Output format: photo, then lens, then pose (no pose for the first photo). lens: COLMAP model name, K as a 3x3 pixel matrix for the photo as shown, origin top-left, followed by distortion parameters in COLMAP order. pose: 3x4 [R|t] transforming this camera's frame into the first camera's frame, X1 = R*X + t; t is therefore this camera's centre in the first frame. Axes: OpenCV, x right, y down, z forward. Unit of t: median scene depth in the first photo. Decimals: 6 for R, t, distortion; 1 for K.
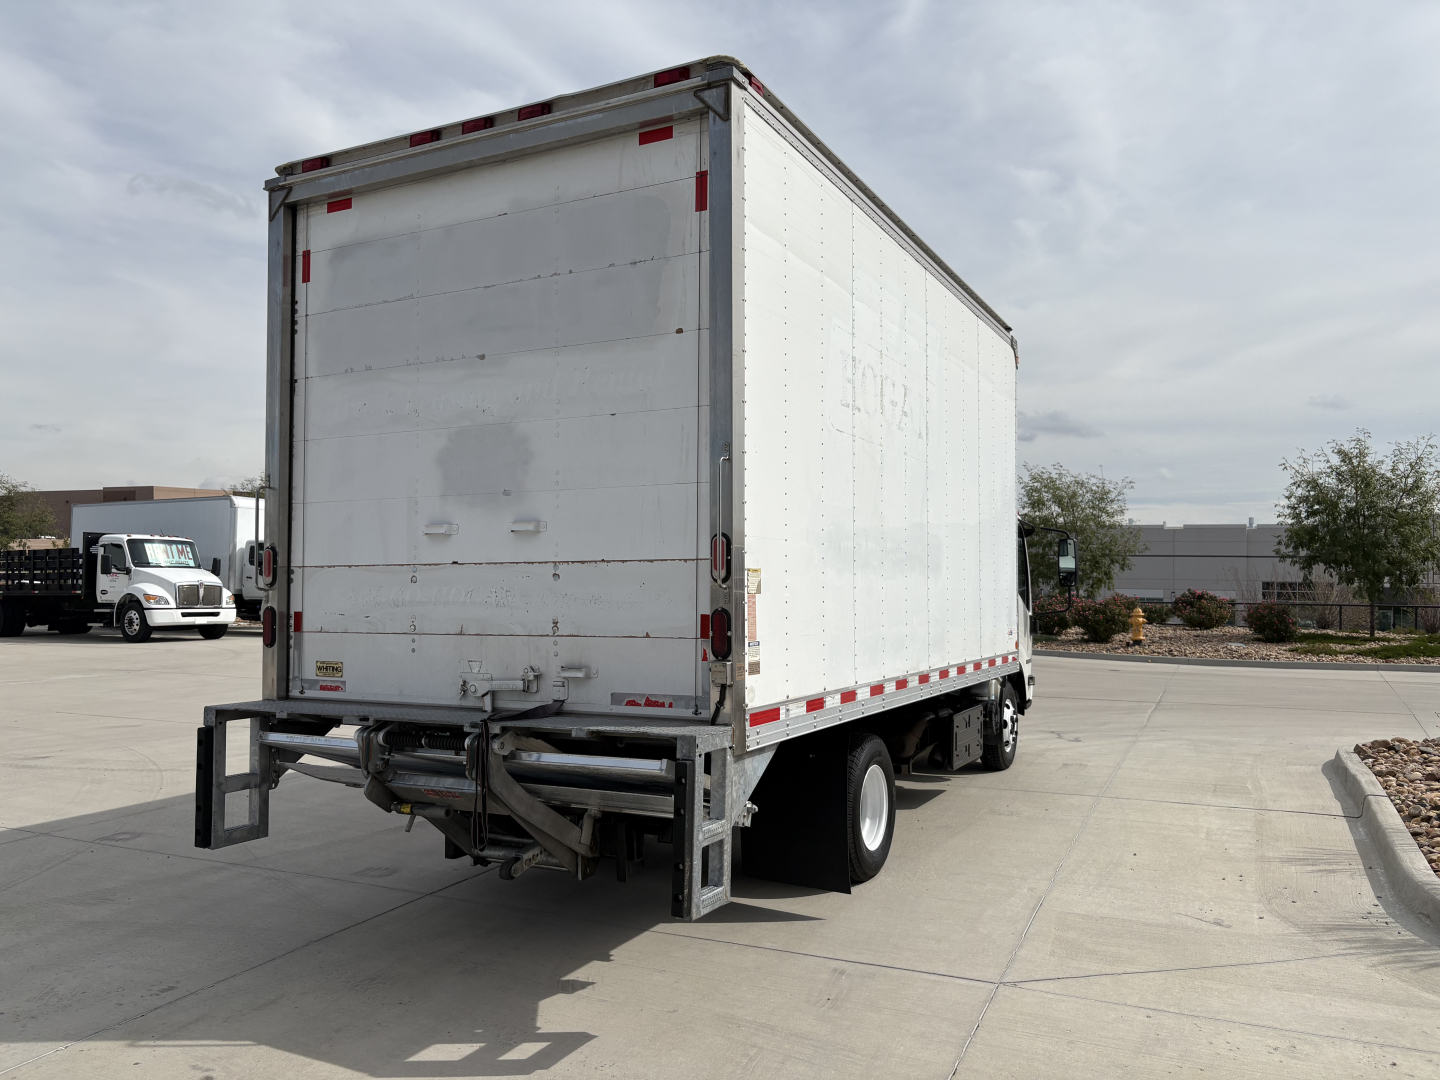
lens RADIAL K [[1070.8, 0, 716.9], [0, 1070.8, 548.1], [0, 0, 1]] dist [0.065577, -0.064806]
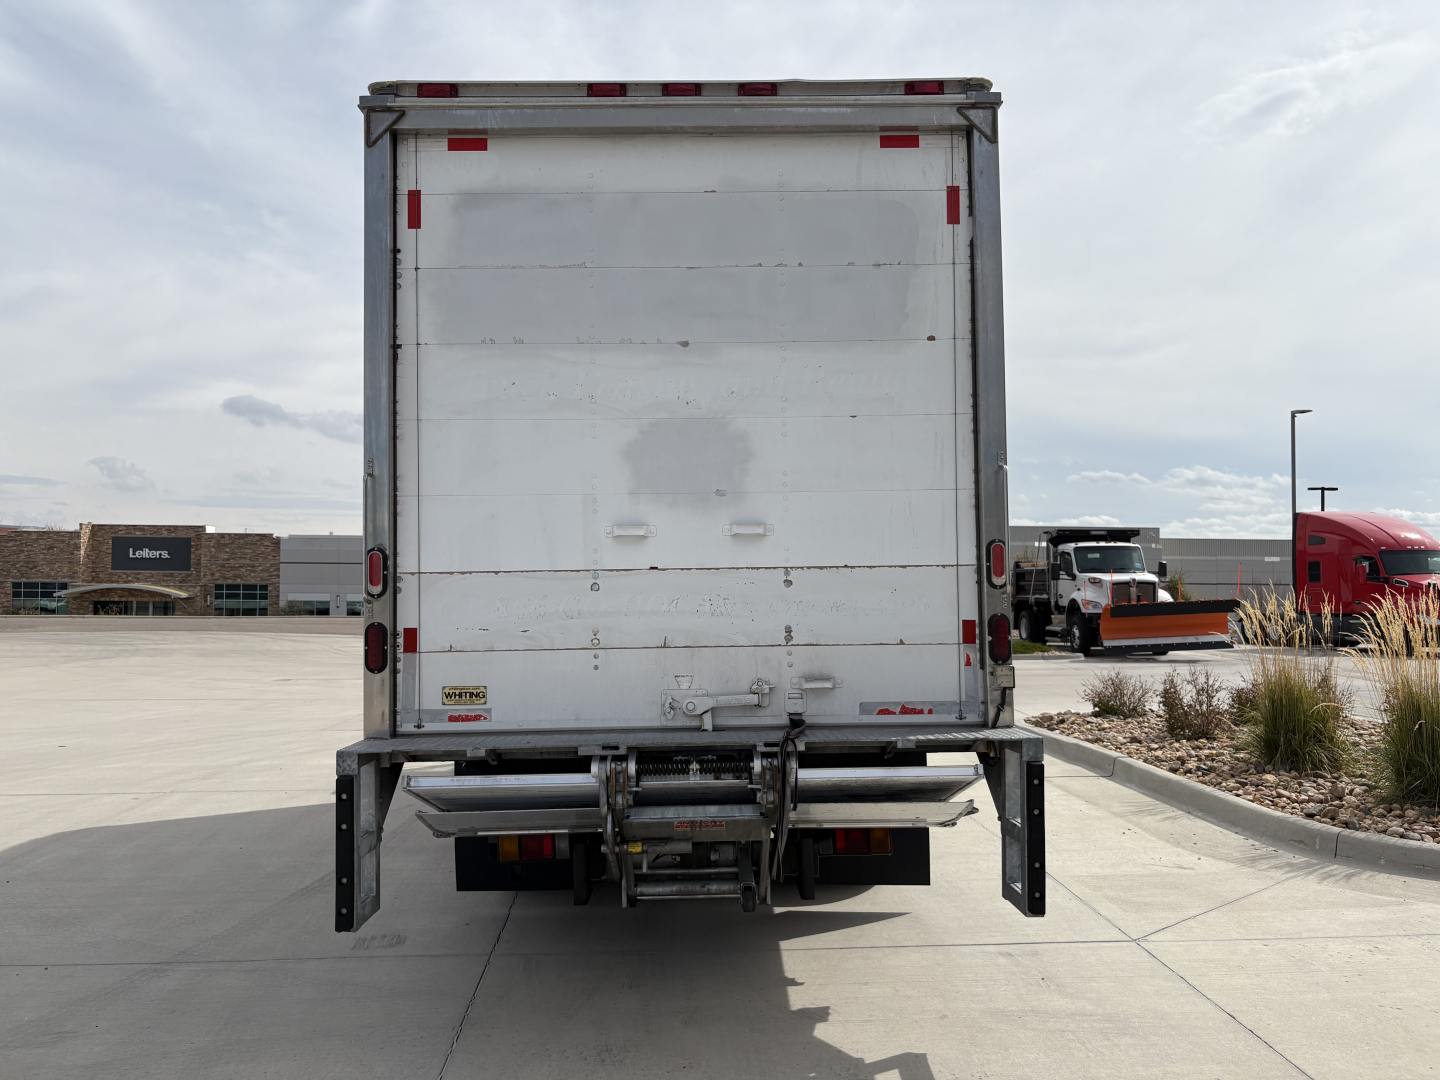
lens RADIAL K [[1070.8, 0, 714.1], [0, 1070.8, 543.1], [0, 0, 1]] dist [0.065577, -0.064806]
pose [[0.883812, 0.013373, 0.467651, -0.623952], [-0.007526, 0.999868, -0.014369, 0.005000], [-0.467781, 0.009180, 0.883797, 0.185225]]
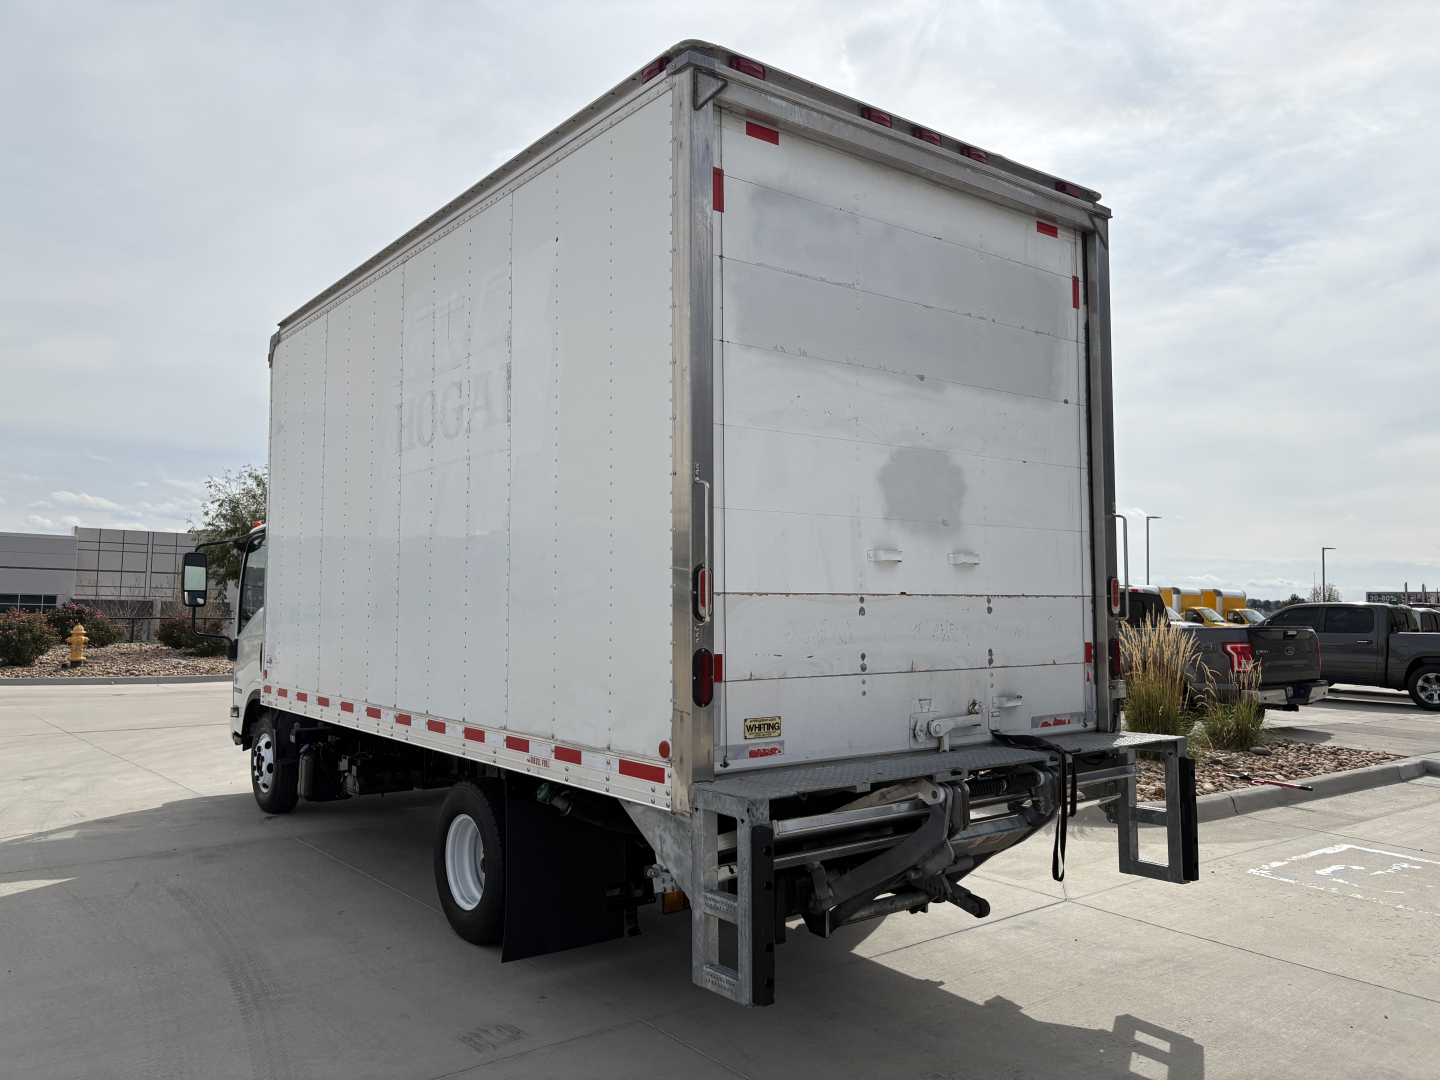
lens RADIAL K [[1070.8, 0, 699.9], [0, 1070.8, 533.9], [0, 0, 1]] dist [0.065577, -0.064806]
pose [[0.444860, 0.059590, 0.893616, -1.152511], [-0.038420, 0.998135, -0.047434, 0.013075], [-0.894776, -0.013231, 0.446319, 0.754606]]
